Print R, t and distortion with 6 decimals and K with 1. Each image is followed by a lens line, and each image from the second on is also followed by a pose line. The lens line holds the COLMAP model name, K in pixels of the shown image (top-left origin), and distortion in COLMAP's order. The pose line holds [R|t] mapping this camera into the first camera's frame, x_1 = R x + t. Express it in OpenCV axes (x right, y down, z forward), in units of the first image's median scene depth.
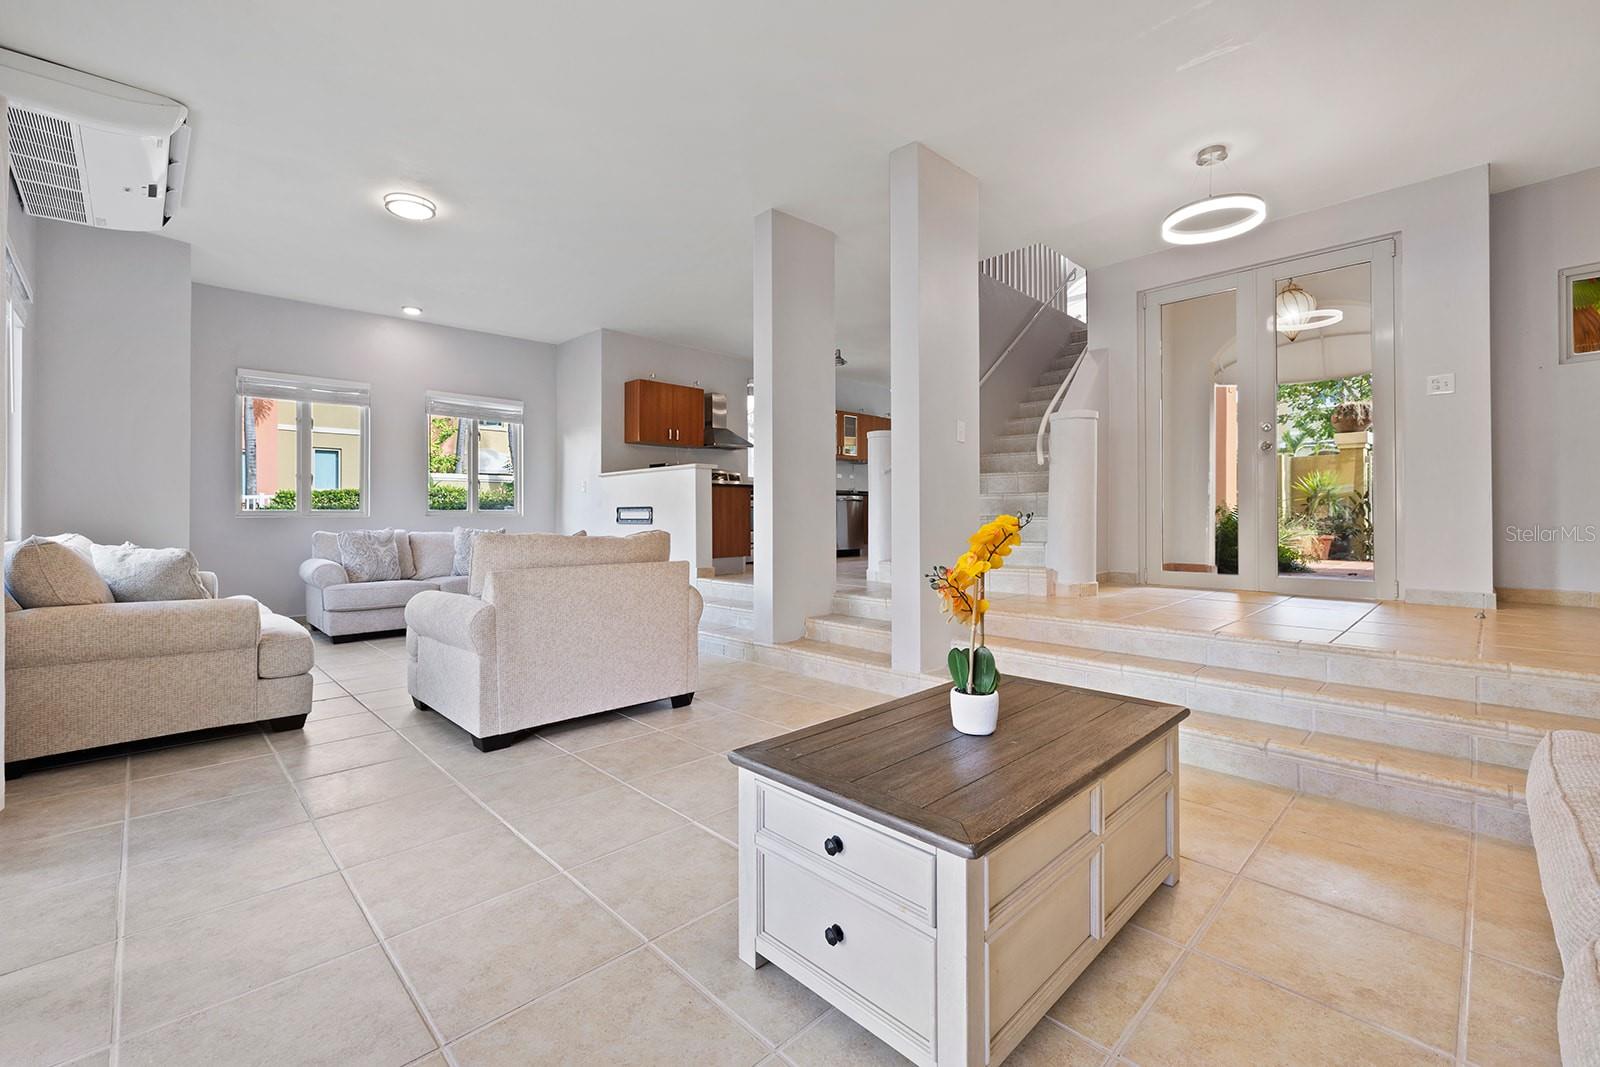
lens RADIAL K [[668.2, 0, 806.6], [0, 668.2, 524.2], [0, 0, 1]] dist [-0.000590, 0.000005]
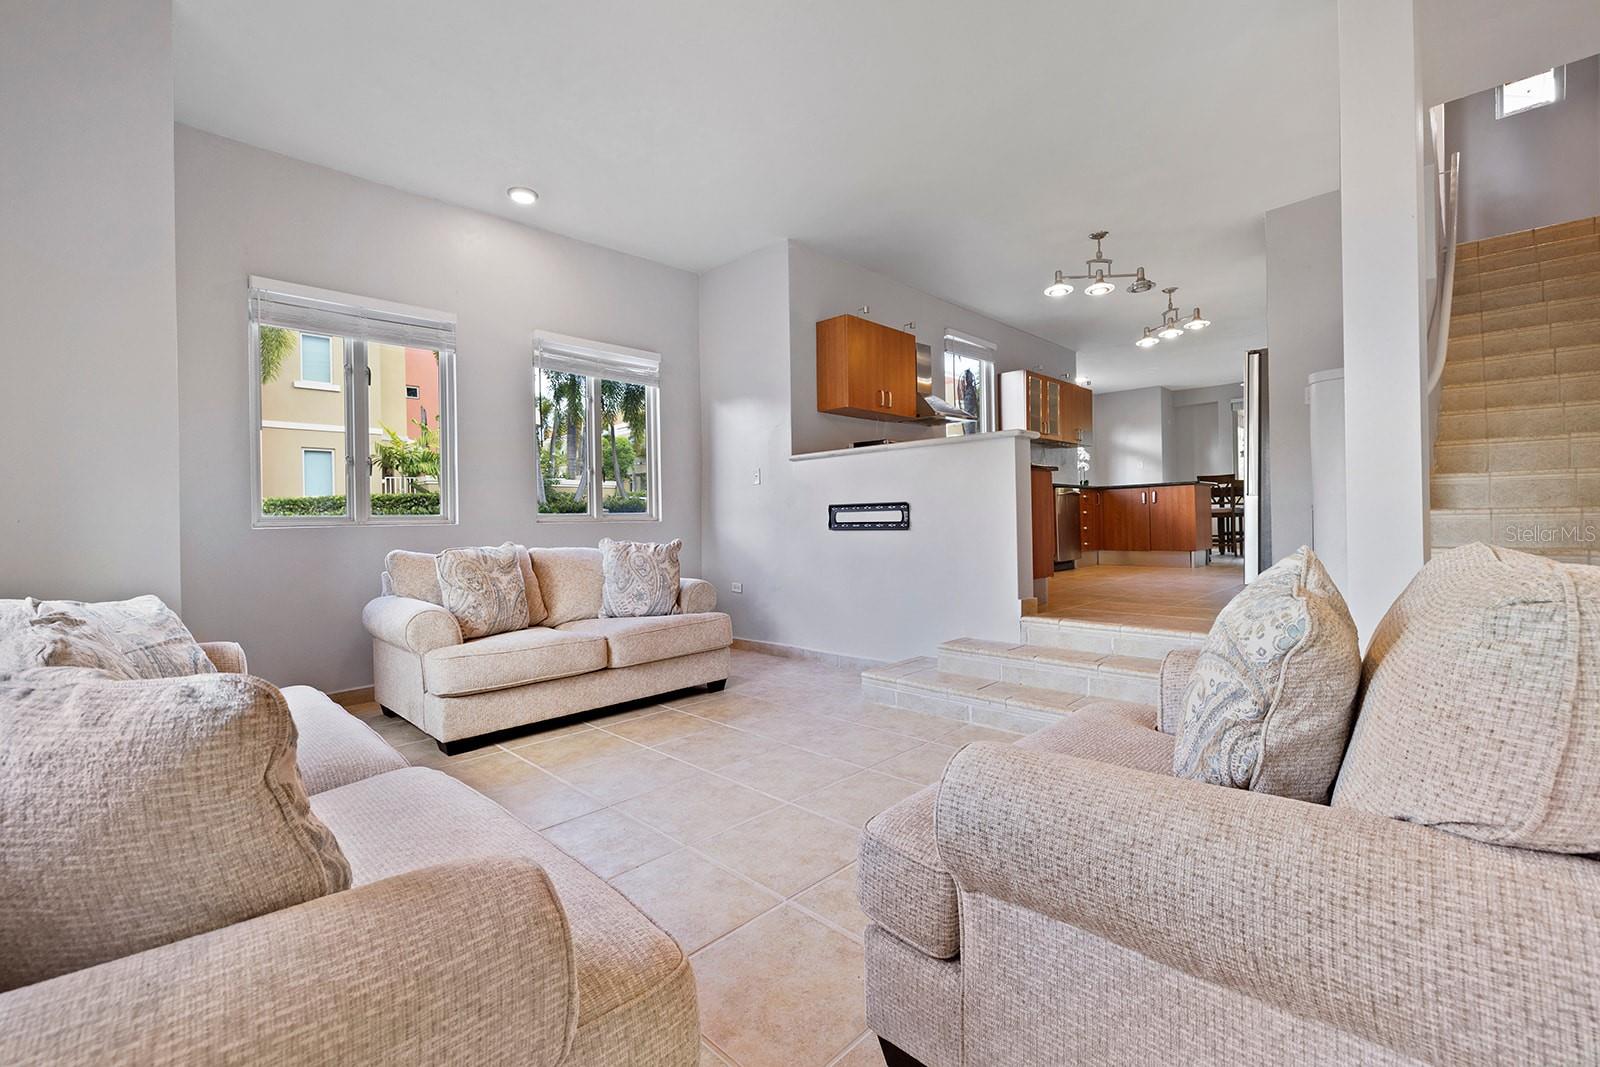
lens RADIAL K [[685.1, 0, 792.3], [0, 685.1, 524.2], [0, 0, 1]] dist [0.027117, 0.000079]
pose [[0.999798, -0.015209, 0.013161, -0.347017], [0.015314, 0.999852, -0.007898, -0.002352], [-0.013039, 0.008098, 0.999882, 0.343604]]
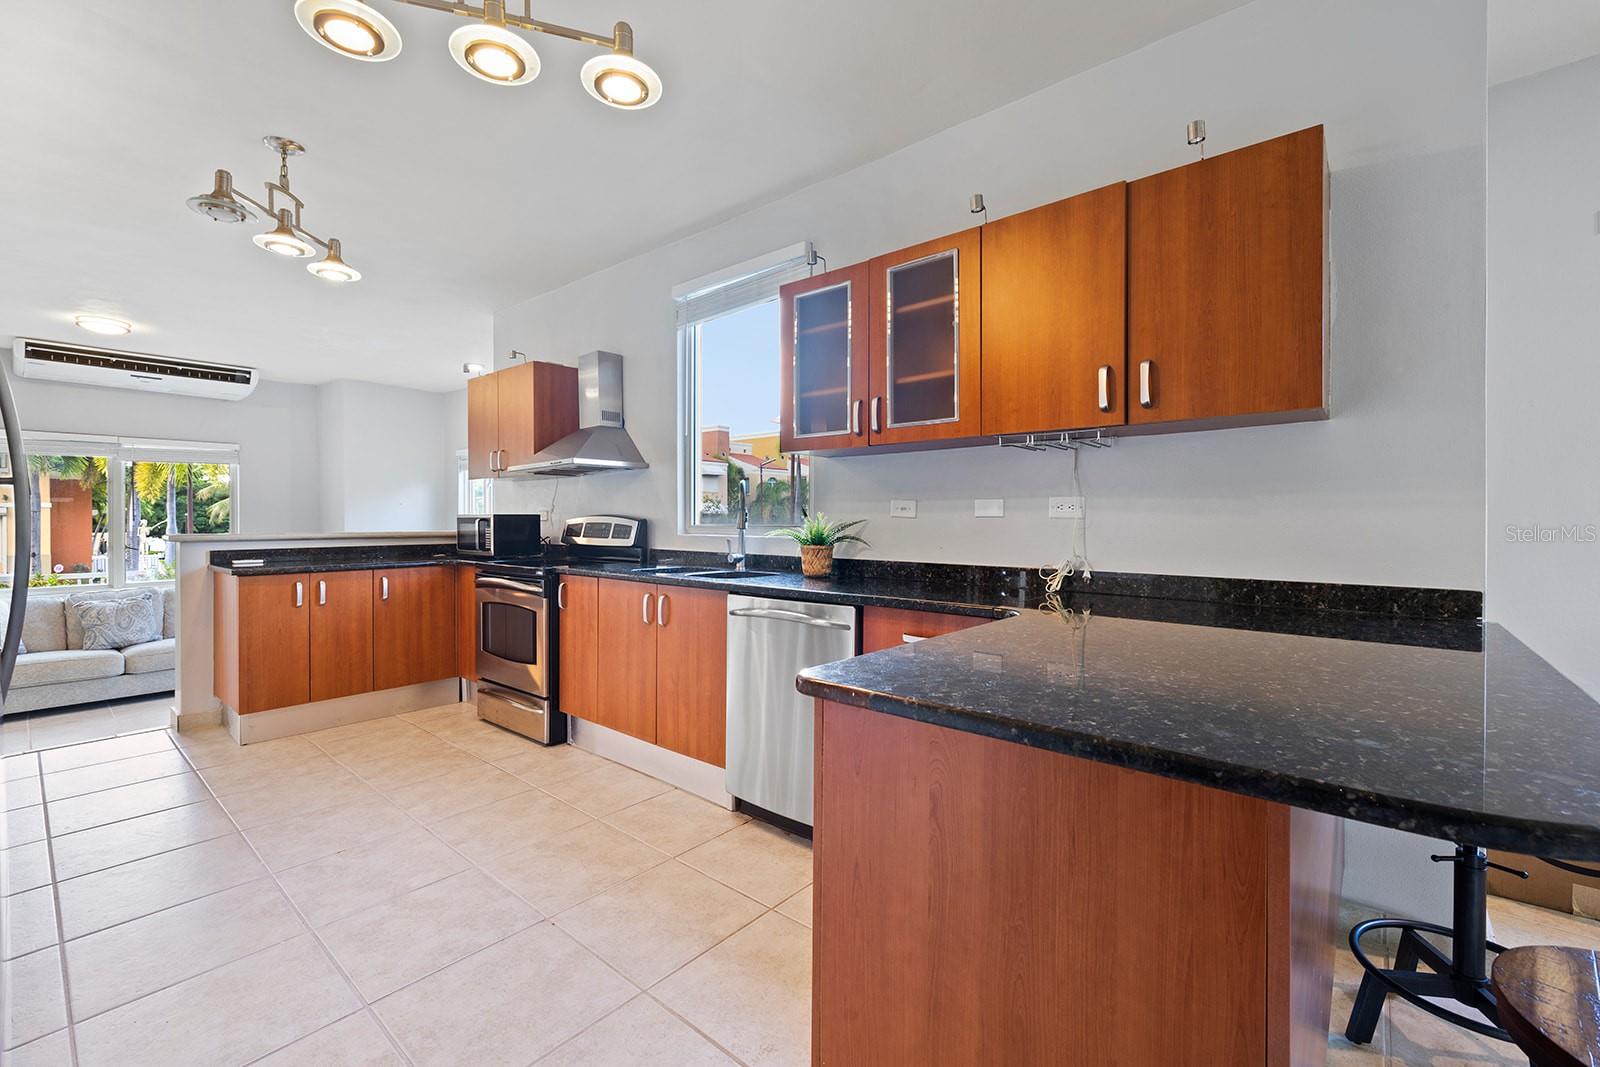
lens RADIAL K [[671.4, 0, 796.6], [0, 671.4, 511.9], [0, 0, 1]] dist [0.026936, 0.000161]
pose [[0.077280, 0.003648, -0.997003, 0.460490], [-0.001659, 0.999992, 0.003530, -0.107083], [0.997008, 0.001382, 0.077286, 1.391423]]
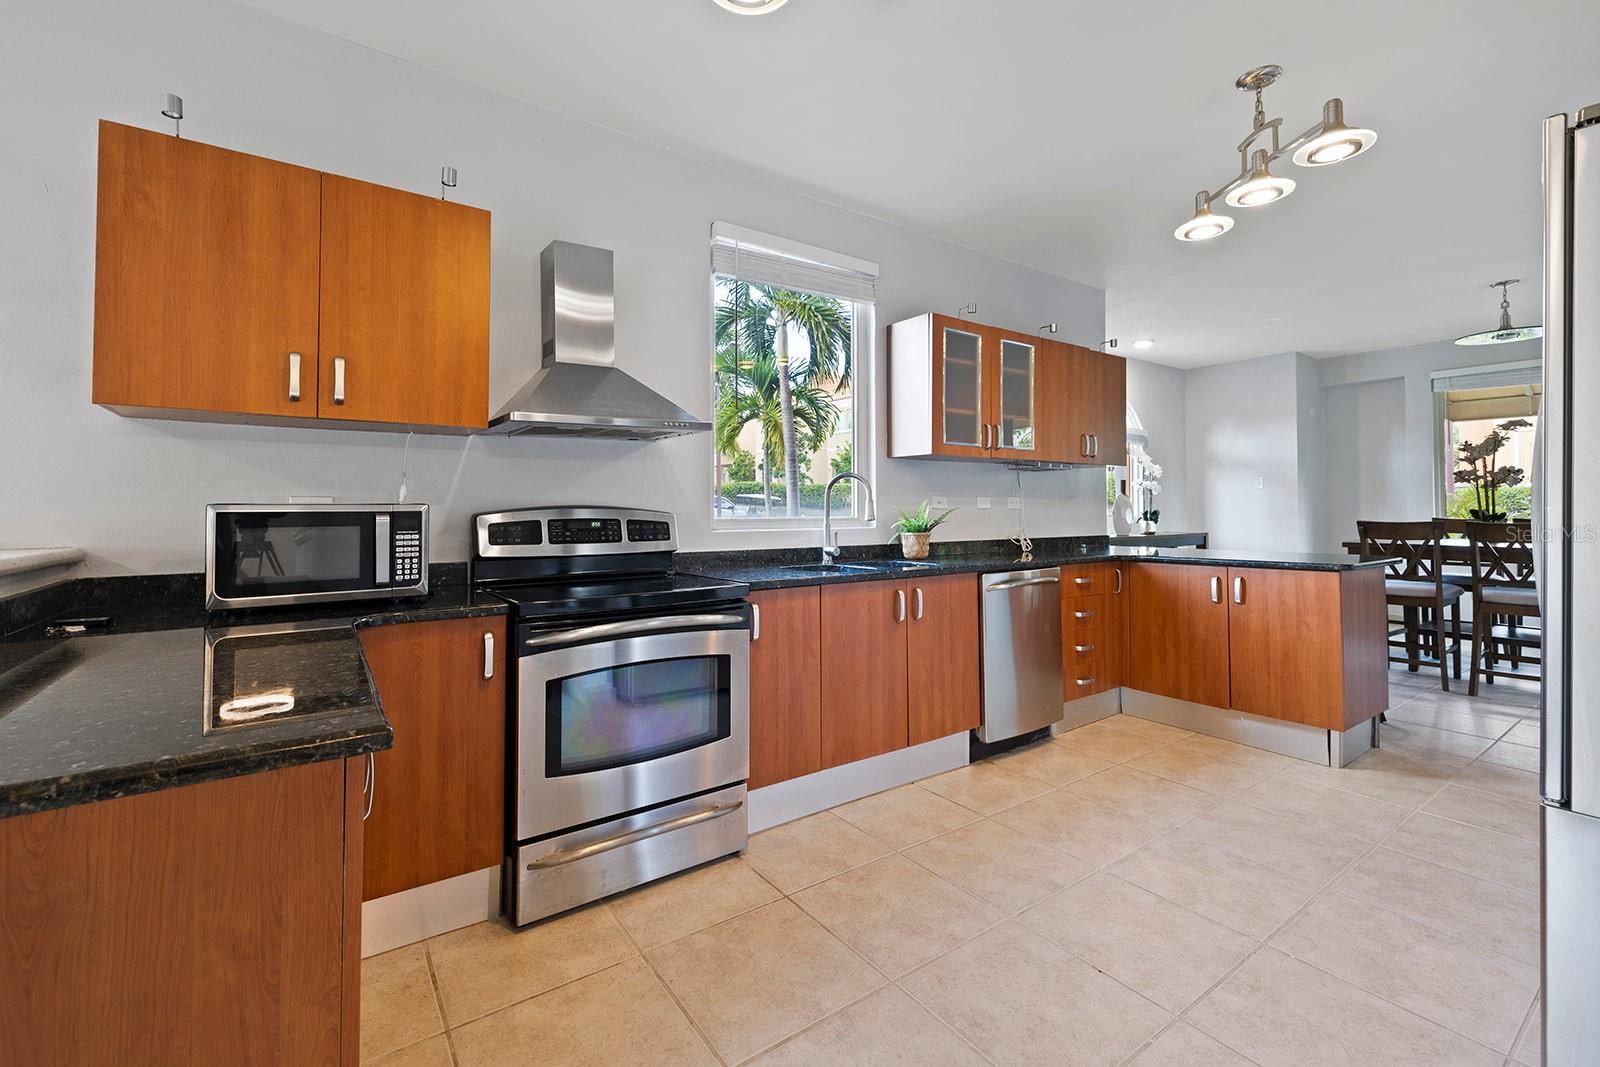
lens RADIAL K [[660.2, 0, 795.1], [0, 660.2, 504.4], [0, 0, 1]] dist [0.000147, 0.000152]
pose [[0.983736, -0.003208, -0.179589, 0.013753], [-0.000253, 0.999815, -0.019248, -0.095442], [0.179618, 0.018980, 0.983553, 0.909938]]
